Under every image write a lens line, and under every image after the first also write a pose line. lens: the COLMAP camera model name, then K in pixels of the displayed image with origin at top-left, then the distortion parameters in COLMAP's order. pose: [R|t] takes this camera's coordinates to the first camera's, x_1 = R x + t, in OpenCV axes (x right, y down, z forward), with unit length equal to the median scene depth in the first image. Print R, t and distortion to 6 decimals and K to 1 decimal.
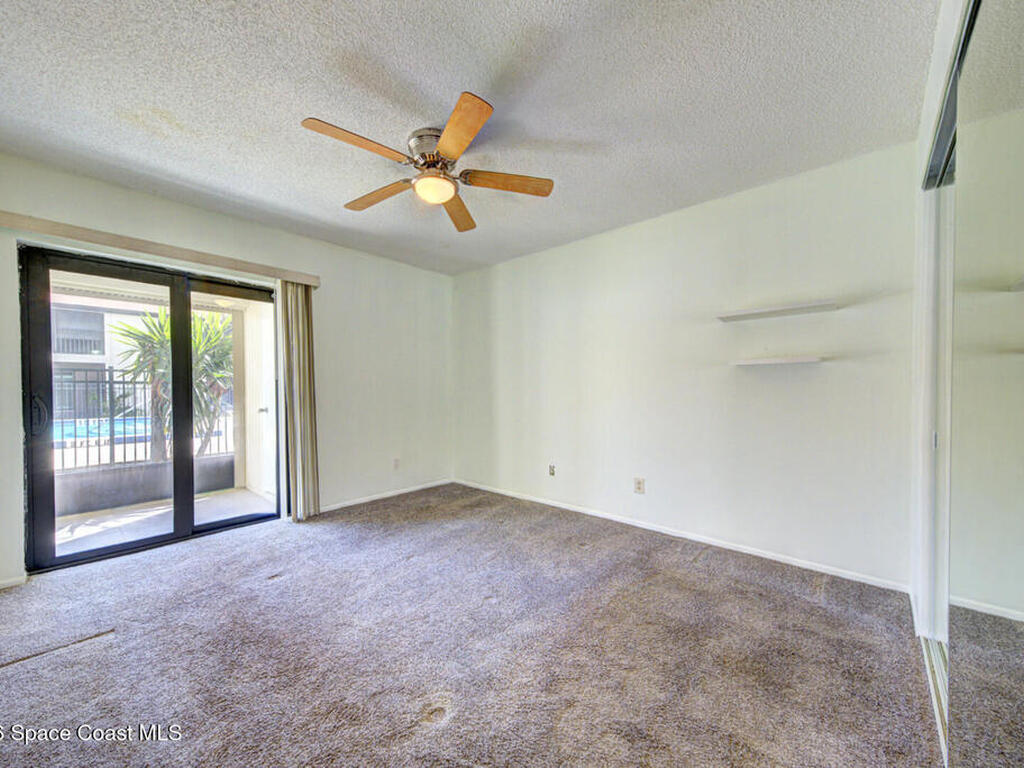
lens RADIAL K [[398.7, 0, 508.9], [0, 398.7, 394.8], [0, 0, 1]] dist [0.021400, -0.000151]
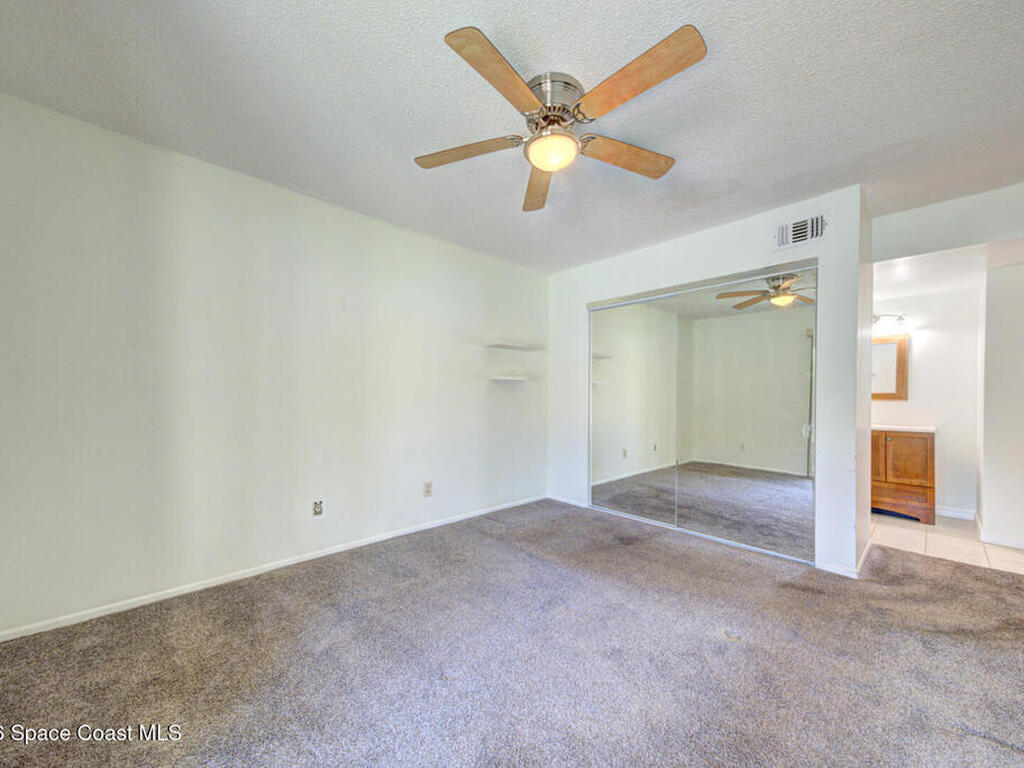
lens RADIAL K [[398.7, 0, 508.9], [0, 398.7, 394.8], [0, 0, 1]] dist [0.021400, -0.000151]
pose [[0.081583, 0.004090, 0.996658, -0.690643], [0.007264, 0.999963, -0.004698, -0.010234], [-0.996640, 0.007623, 0.081550, 0.704596]]
